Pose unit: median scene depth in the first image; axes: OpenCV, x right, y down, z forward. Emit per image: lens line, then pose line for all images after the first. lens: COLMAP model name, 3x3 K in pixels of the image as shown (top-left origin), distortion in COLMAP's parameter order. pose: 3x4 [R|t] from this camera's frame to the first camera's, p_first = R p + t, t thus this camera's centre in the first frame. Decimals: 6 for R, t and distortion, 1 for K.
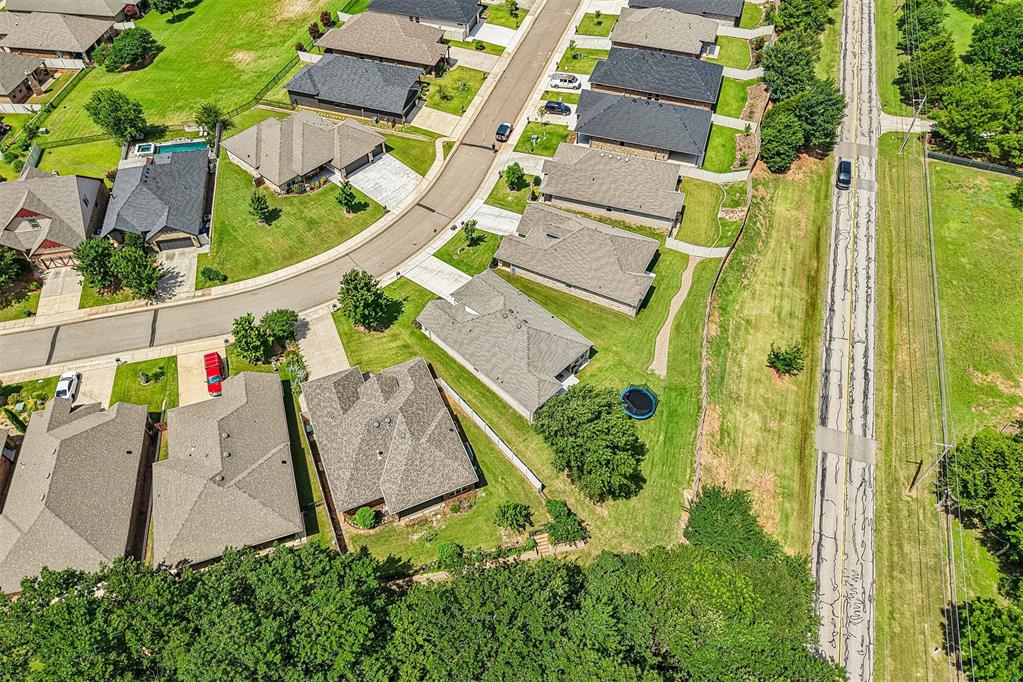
lens RADIAL K [[686.1, 0, 511.5], [0, 686.1, 341.0], [0, 0, 1]] dist [0.007407, -0.004334]
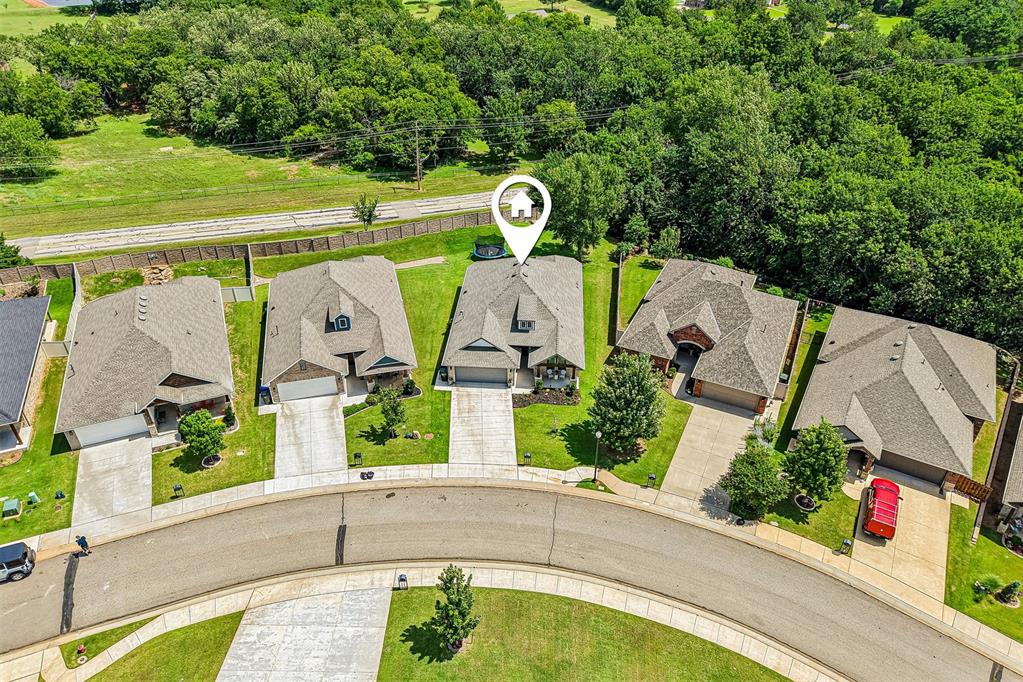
lens RADIAL K [[682.5, 0, 511.5], [0, 682.5, 341.0], [0, 0, 1]] dist [0.058997, -0.093340]
pose [[-0.652520, -0.430897, 0.623335, -0.469564], [0.574079, 0.255830, 0.777807, -0.573003], [-0.494622, 0.865378, 0.080435, 0.868231]]
